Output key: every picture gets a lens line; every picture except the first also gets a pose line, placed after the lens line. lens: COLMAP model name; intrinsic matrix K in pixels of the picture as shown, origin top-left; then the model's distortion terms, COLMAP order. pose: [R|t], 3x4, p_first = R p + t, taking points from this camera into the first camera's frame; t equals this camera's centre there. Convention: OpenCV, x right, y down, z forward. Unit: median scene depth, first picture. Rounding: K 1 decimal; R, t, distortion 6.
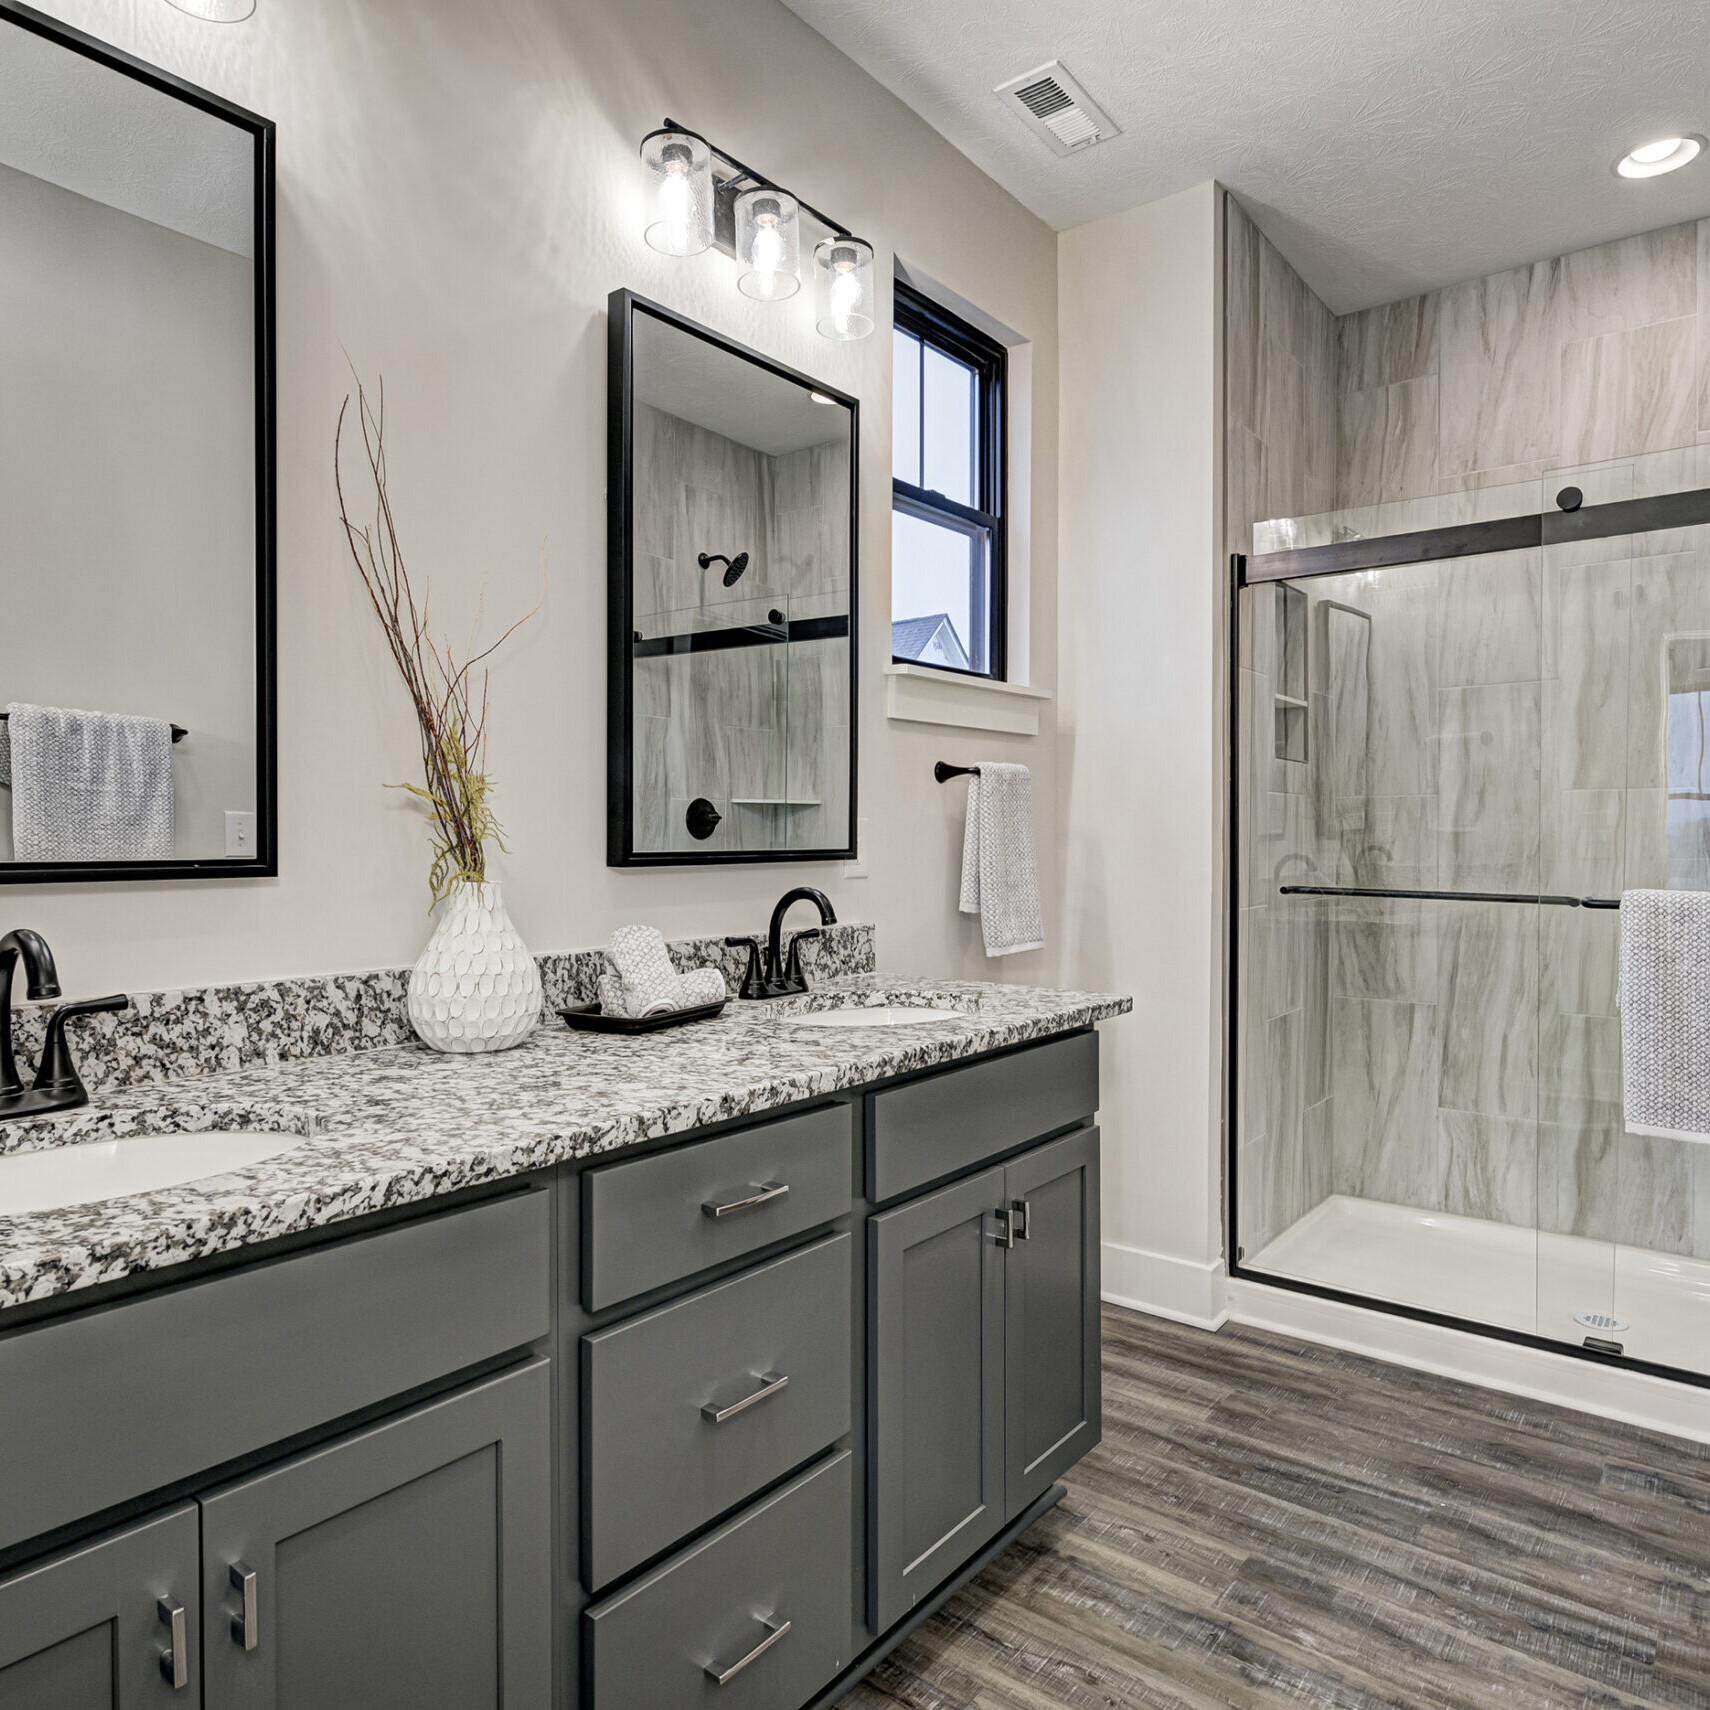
lens RADIAL K [[1186.0, 0, 855.0], [0, 1186.0, 855.0], [0, 0, 1]] dist [0.000789, -0.002473]
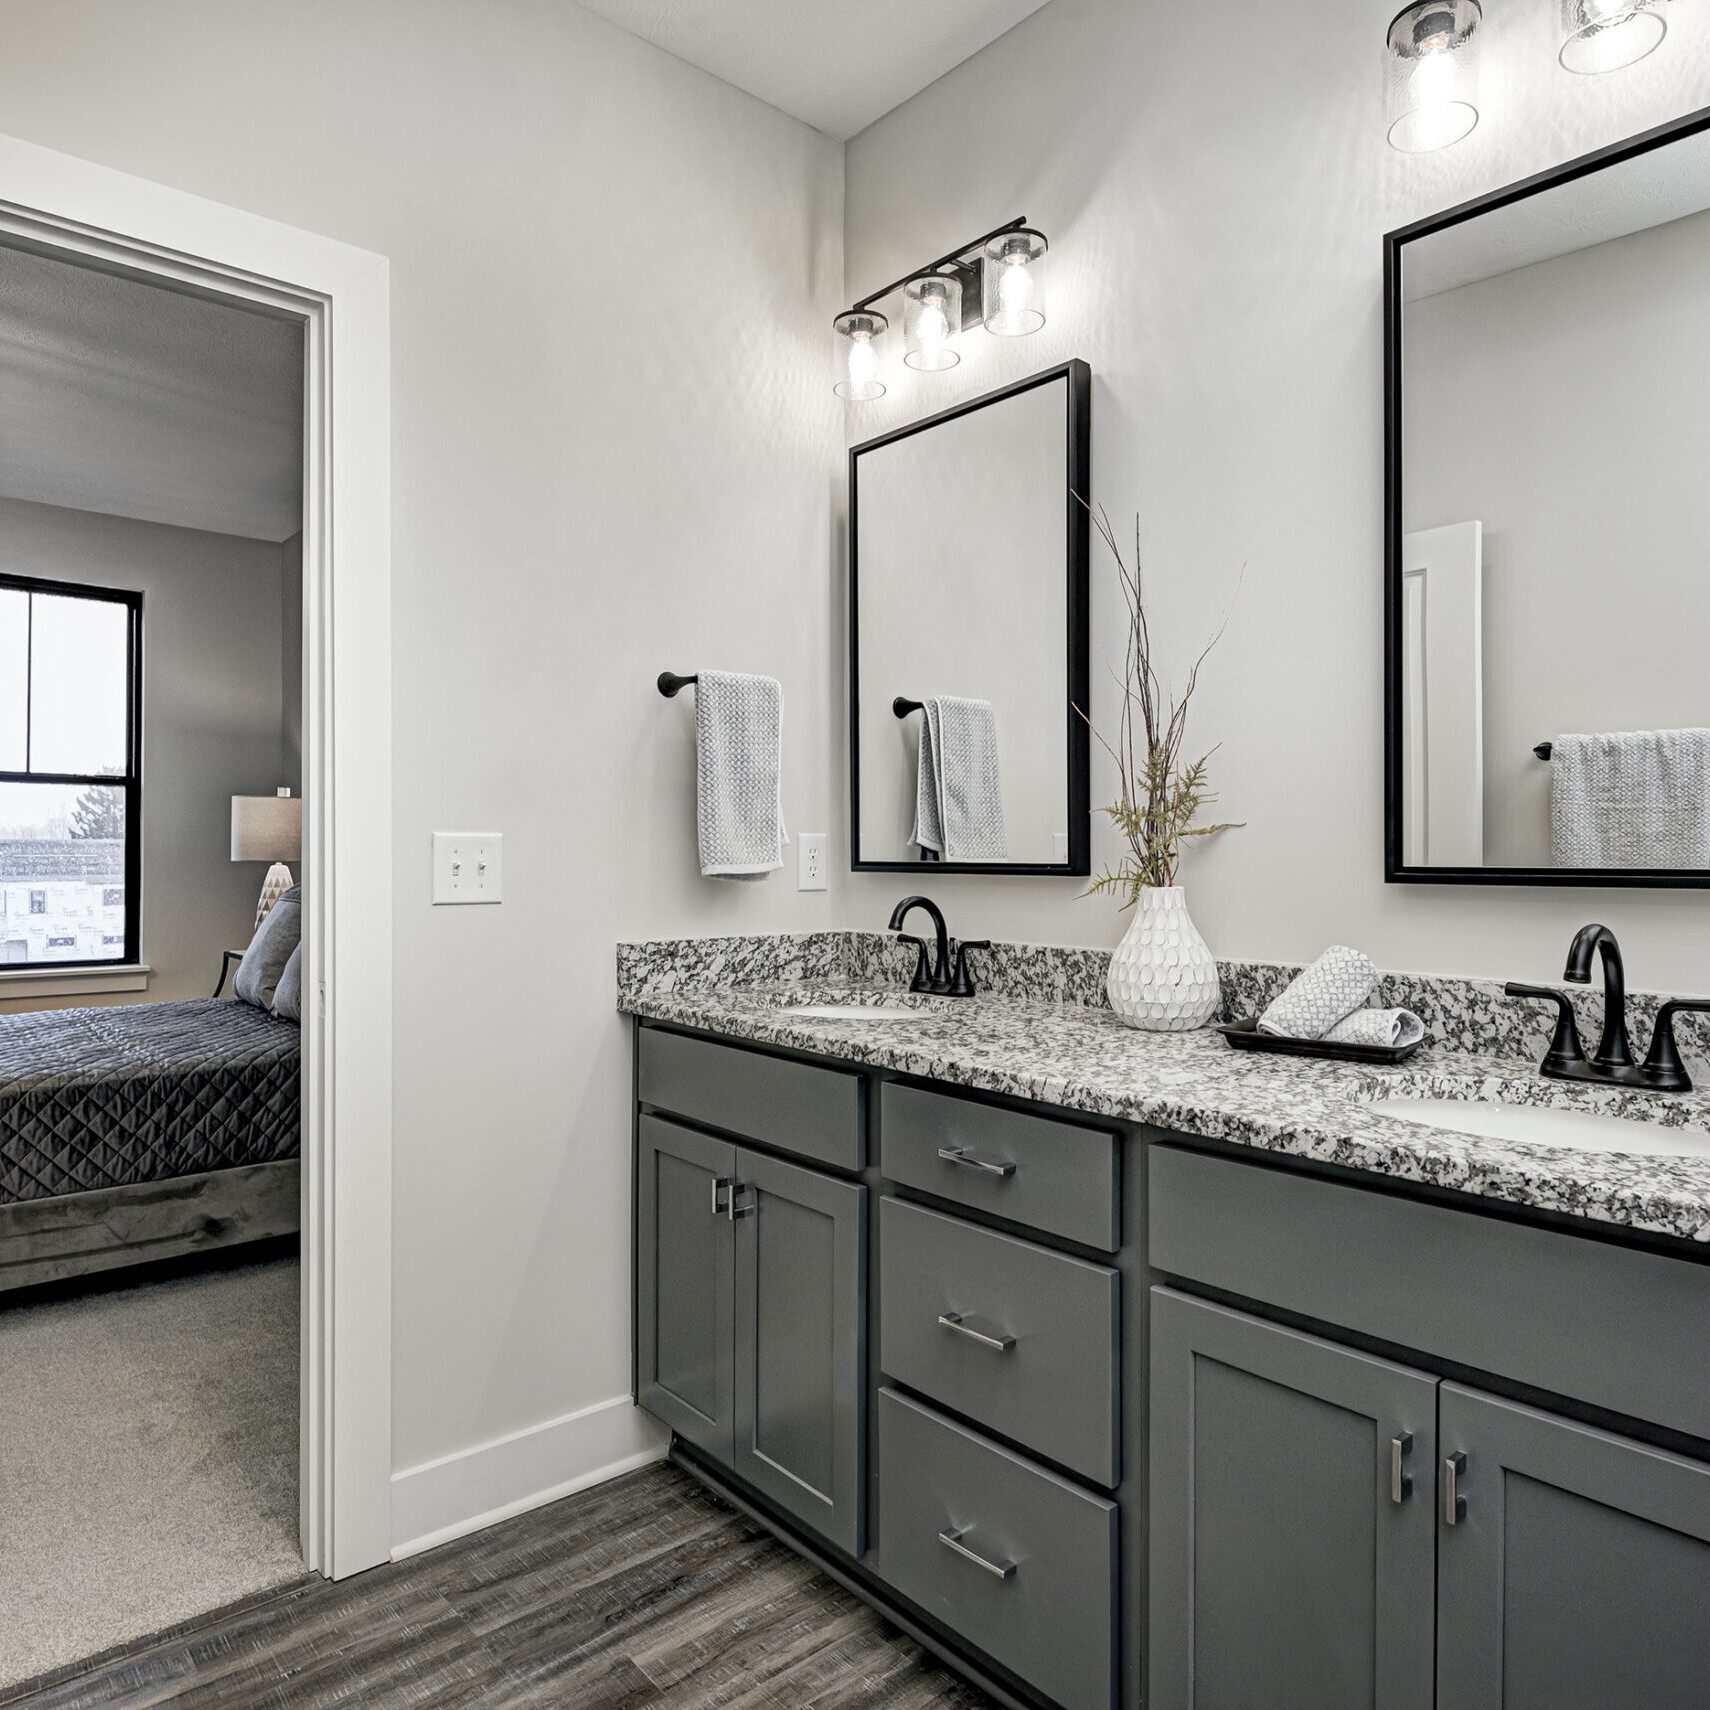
lens RADIAL K [[1186.0, 0, 855.0], [0, 1186.0, 855.0], [0, 0, 1]] dist [0.000789, -0.002473]
pose [[-0.201443, 0.005010, -0.979487, 0.972277], [-0.014674, 0.999859, 0.008132, -0.015784], [0.979390, 0.016011, -0.201342, 1.011655]]
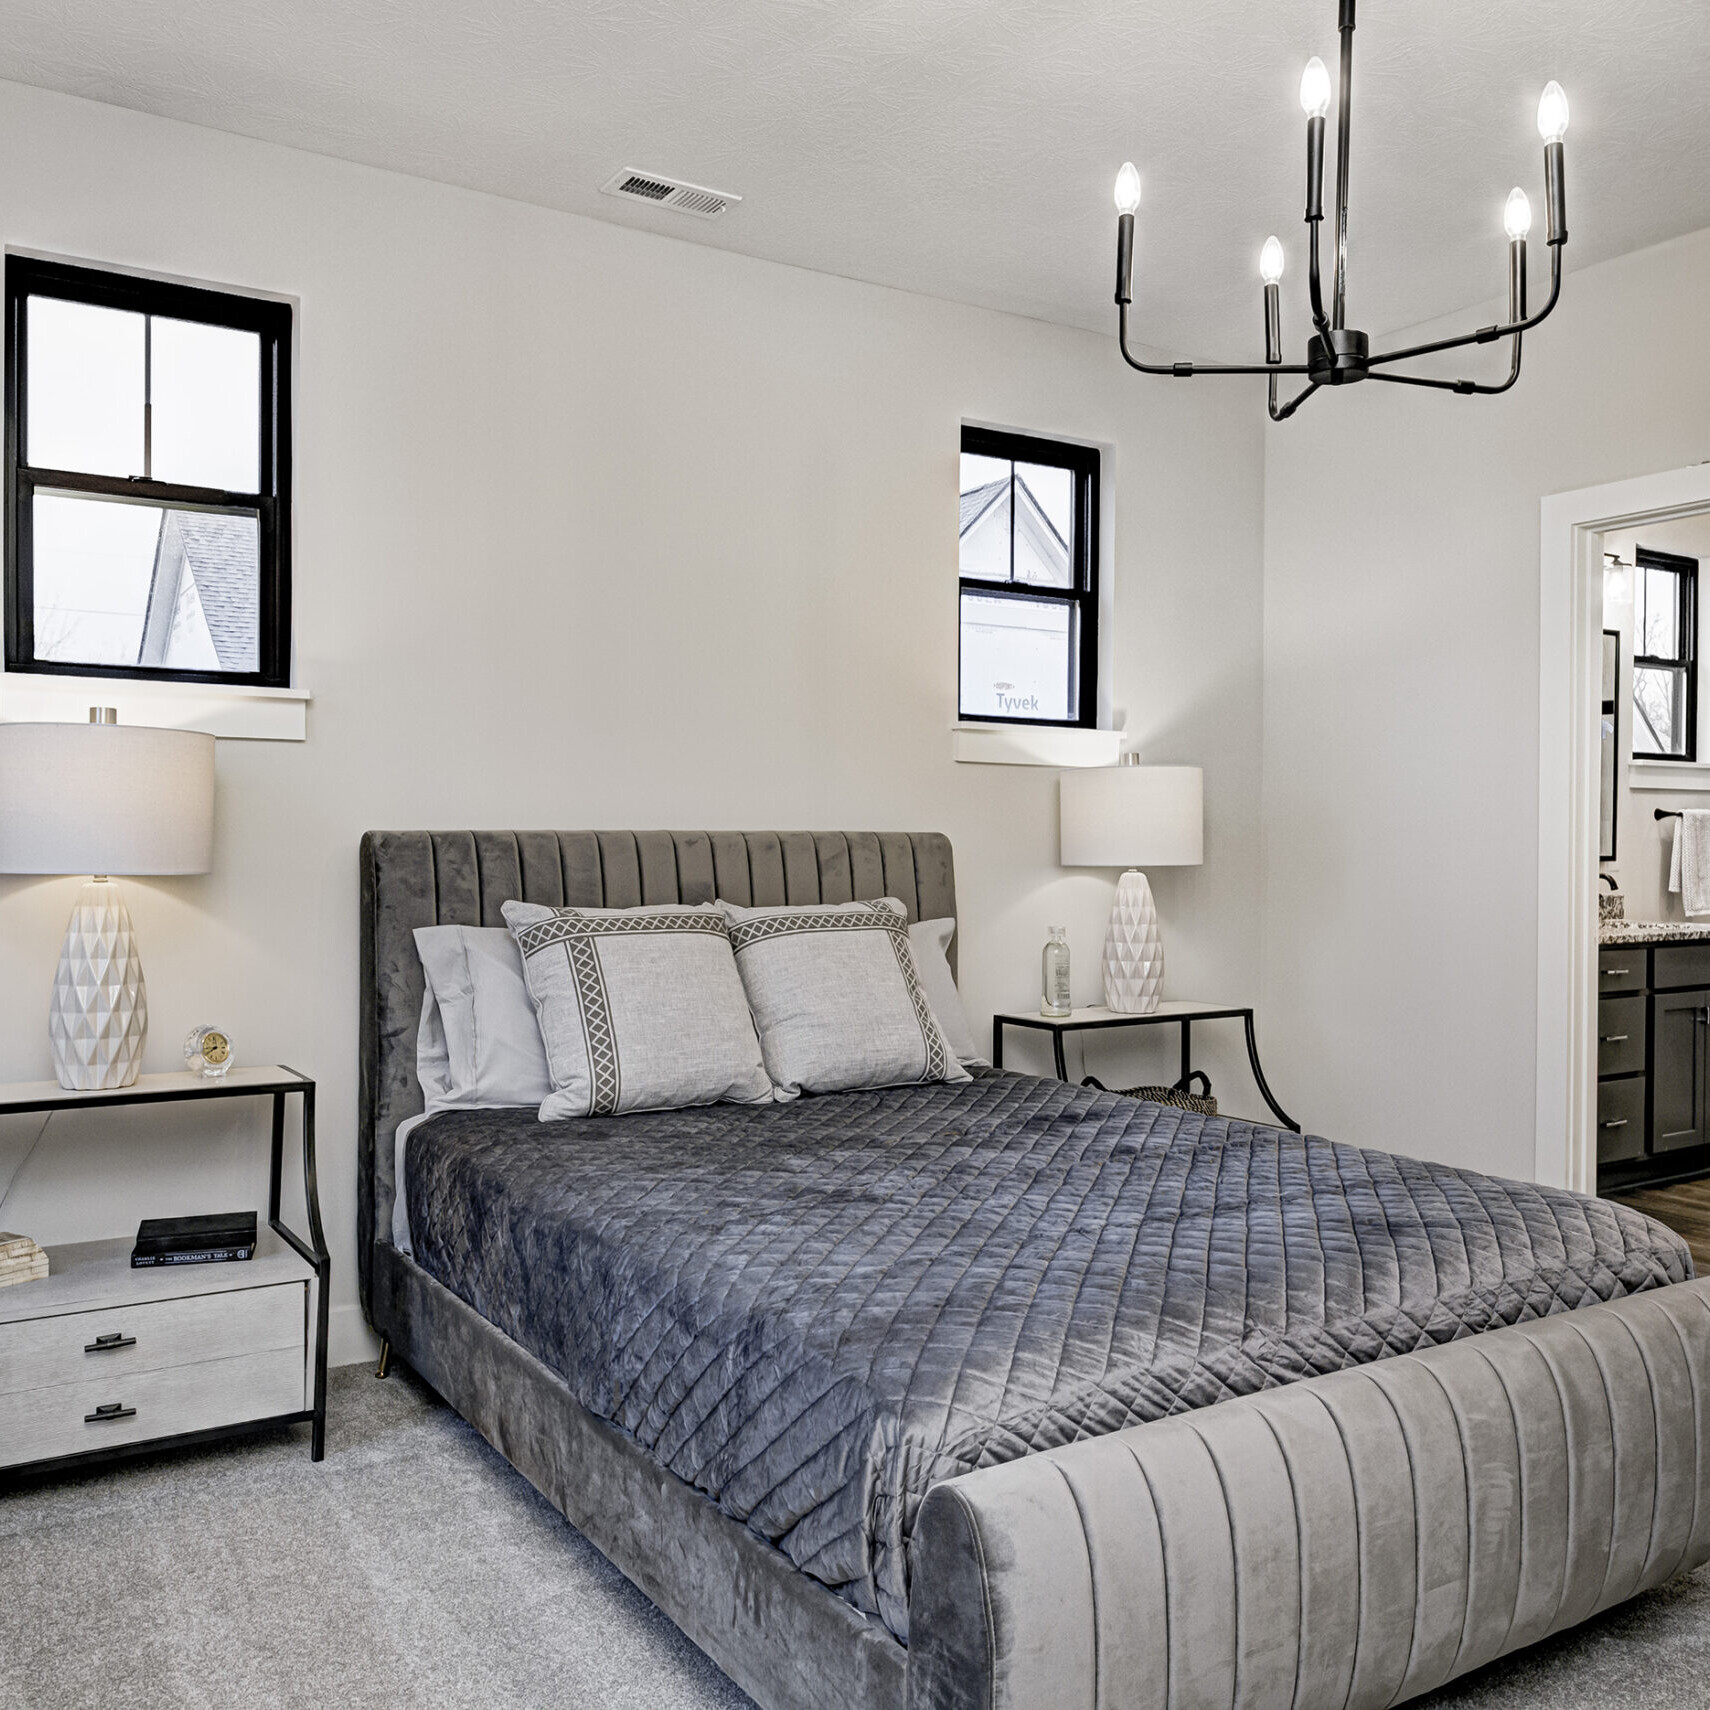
lens RADIAL K [[1458.6, 0, 855.0], [0, 1458.6, 855.0], [0, 0, 1]] dist [-0.004269, -0.003628]
pose [[0.933706, 0.010573, -0.357885, -0.524471], [-0.011529, 0.999933, -0.000536, 0.014020], [0.357856, 0.004627, 0.933765, -2.888495]]
